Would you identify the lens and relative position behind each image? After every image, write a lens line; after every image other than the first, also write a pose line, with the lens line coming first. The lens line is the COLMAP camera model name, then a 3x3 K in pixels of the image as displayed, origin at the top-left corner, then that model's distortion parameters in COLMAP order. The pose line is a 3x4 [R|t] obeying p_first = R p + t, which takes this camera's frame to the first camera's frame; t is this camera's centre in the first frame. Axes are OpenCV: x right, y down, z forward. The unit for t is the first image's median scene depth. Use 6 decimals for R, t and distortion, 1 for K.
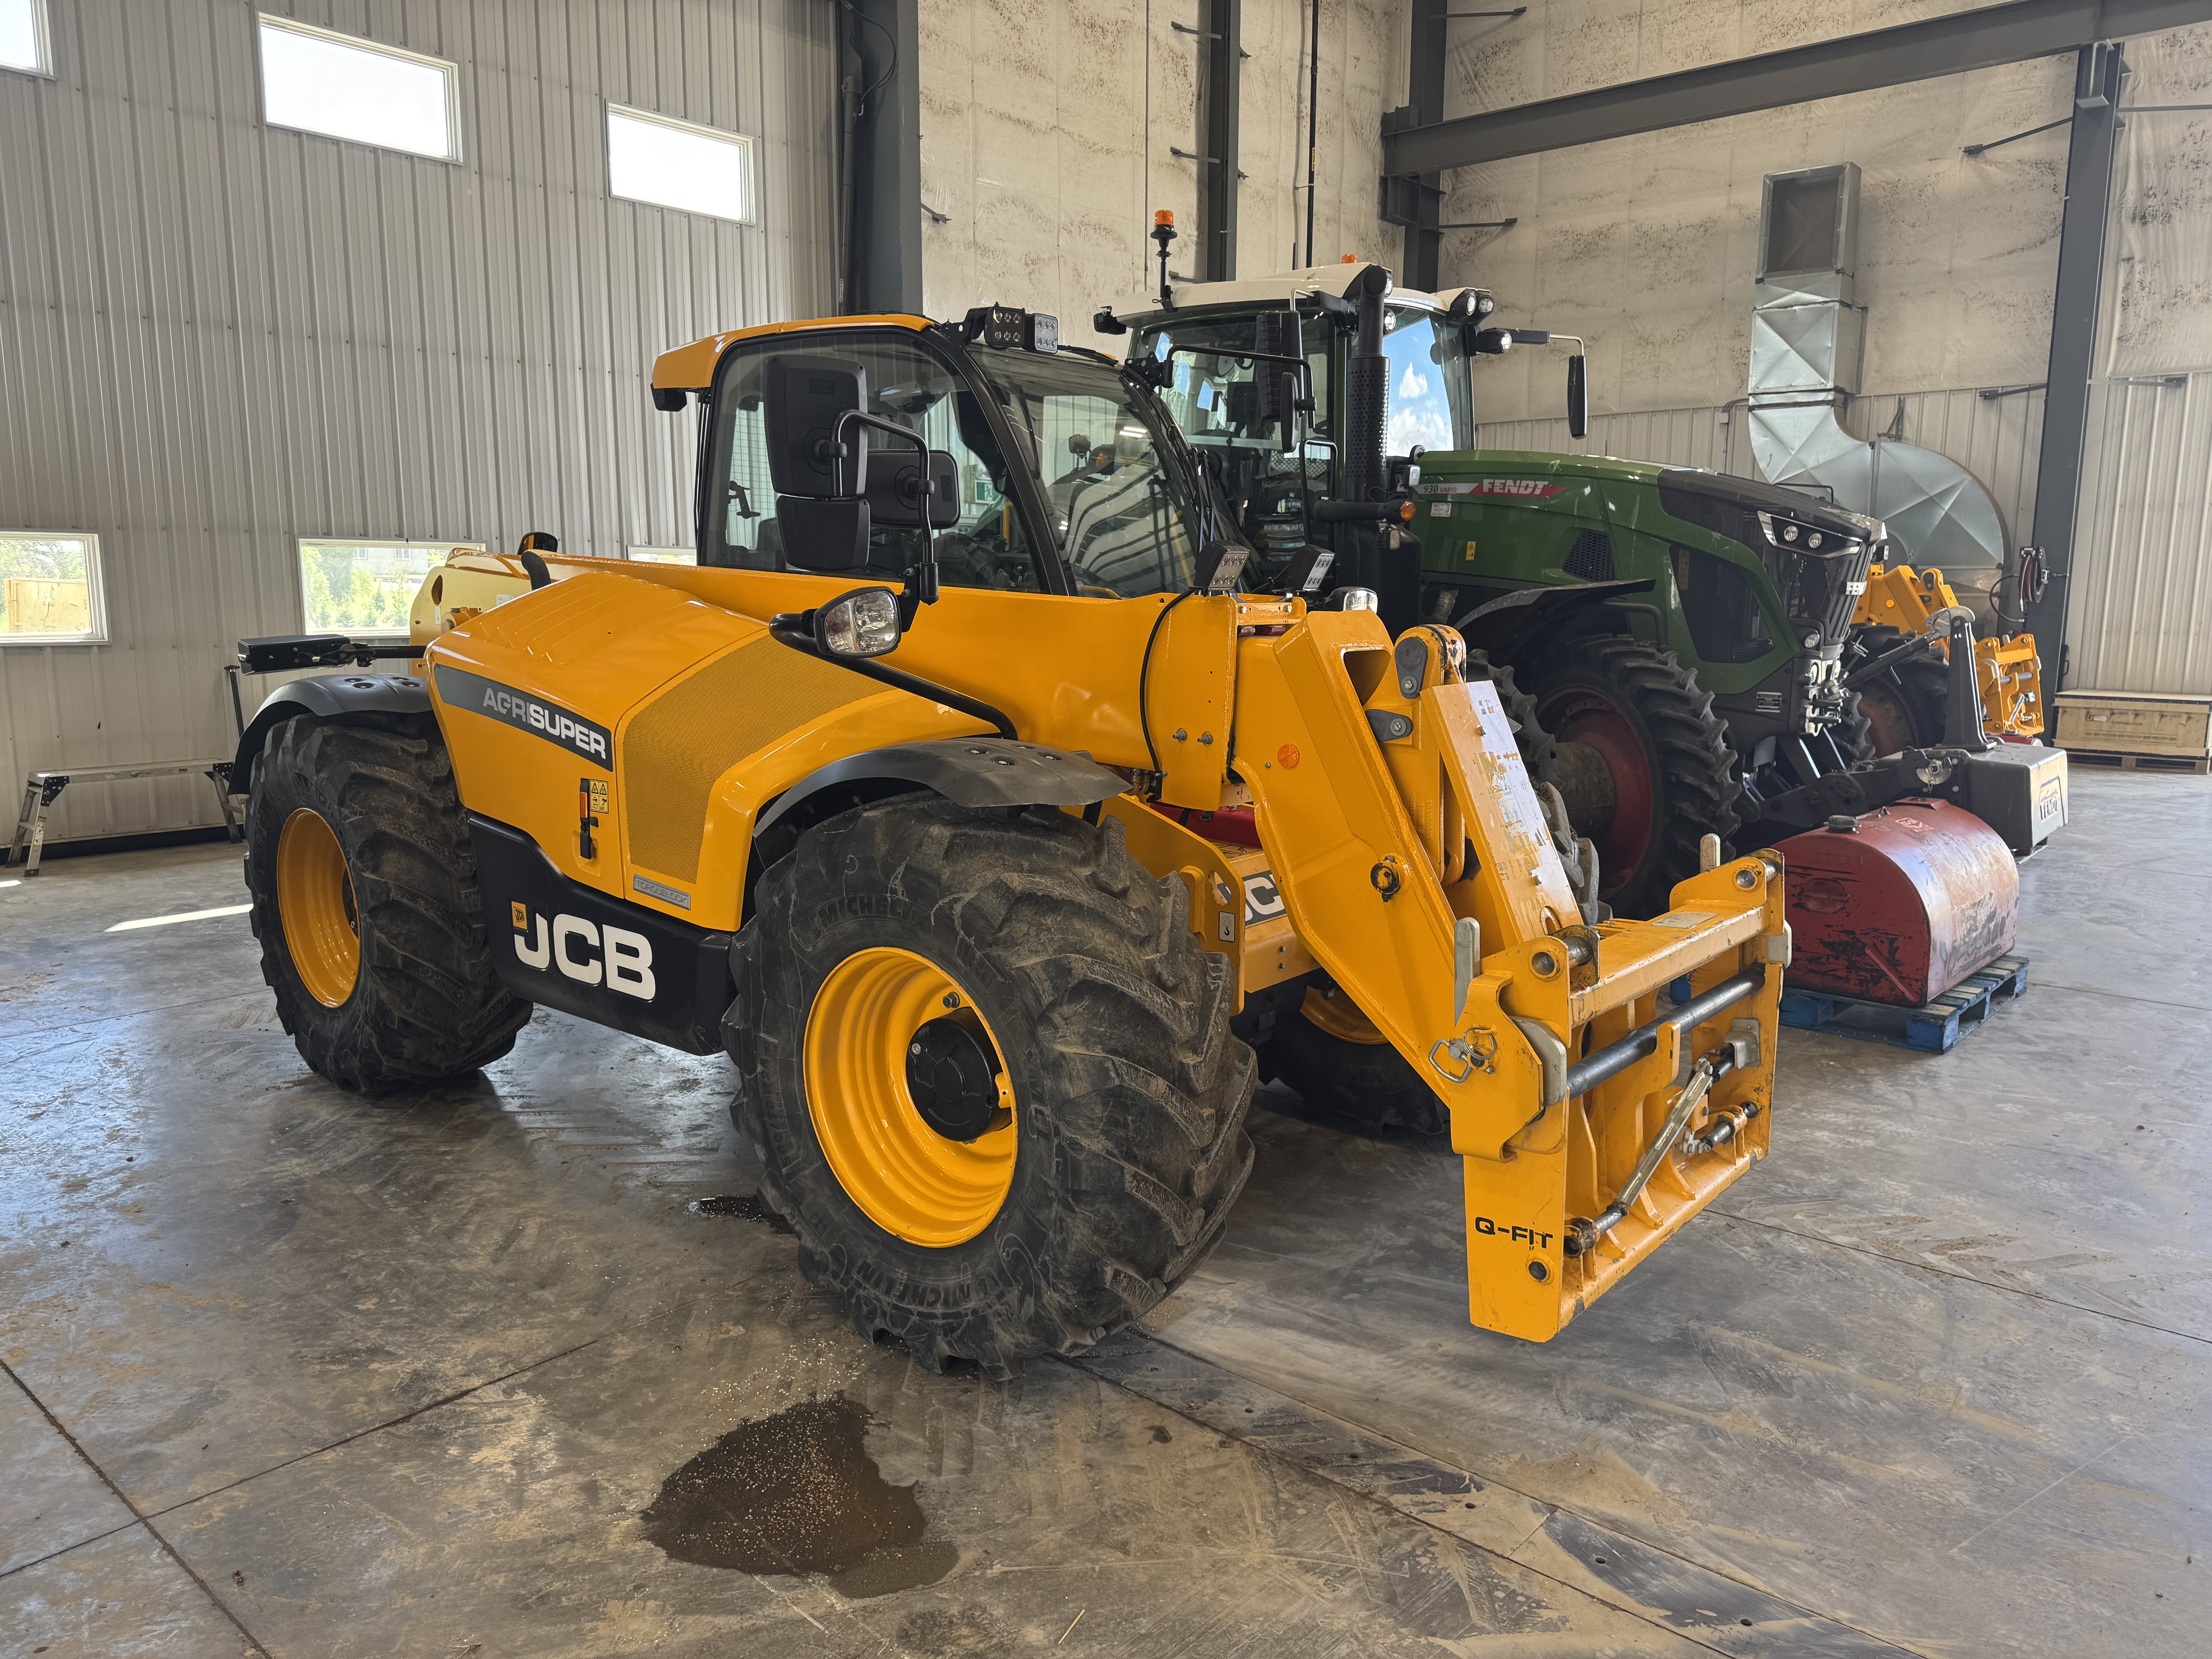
lens RADIAL K [[1562.2, 0, 1103.7], [0, 1562.2, 838.0], [0, 0, 1]] dist [0.048177, -0.067981]
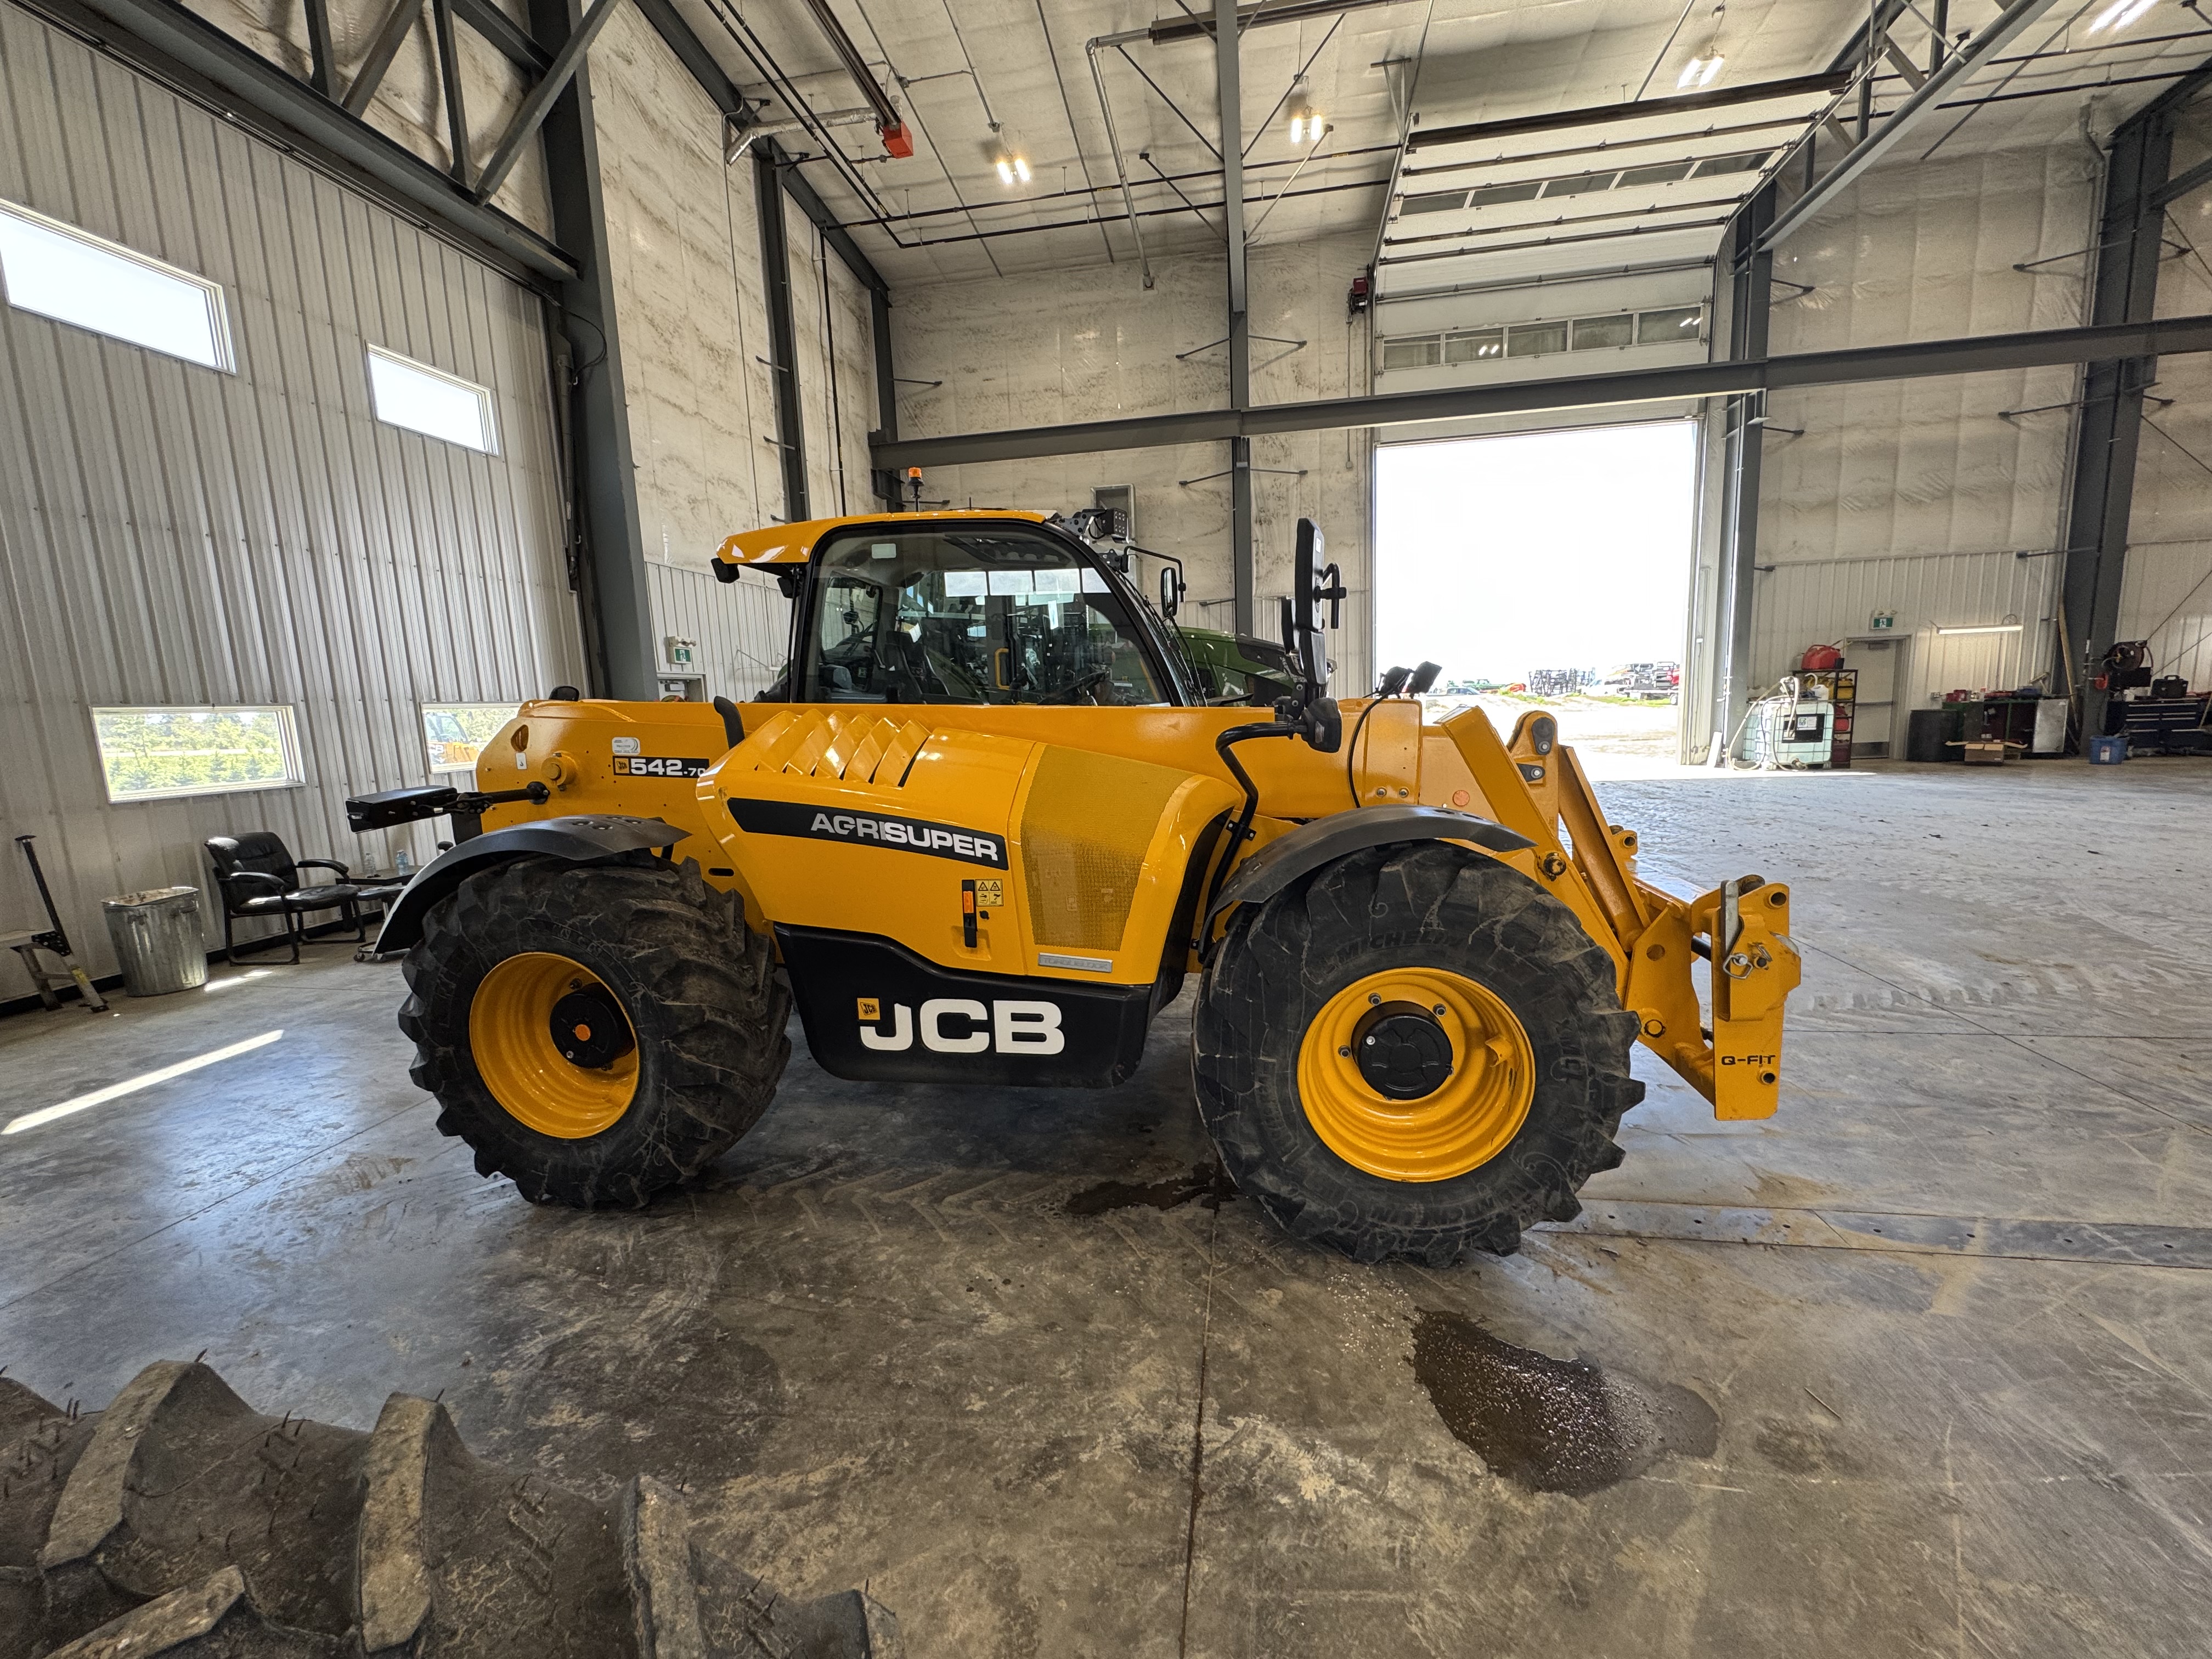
lens RADIAL K [[883.3, 0, 1110.5], [0, 883.3, 833.5], [0, 0, 1]] dist [-0.005614, 0.000780]
pose [[0.851475, -0.114865, 0.511660, -0.555953], [0.126946, 0.991844, 0.011408, -0.064290], [-0.508797, 0.055240, 0.859112, 0.368953]]
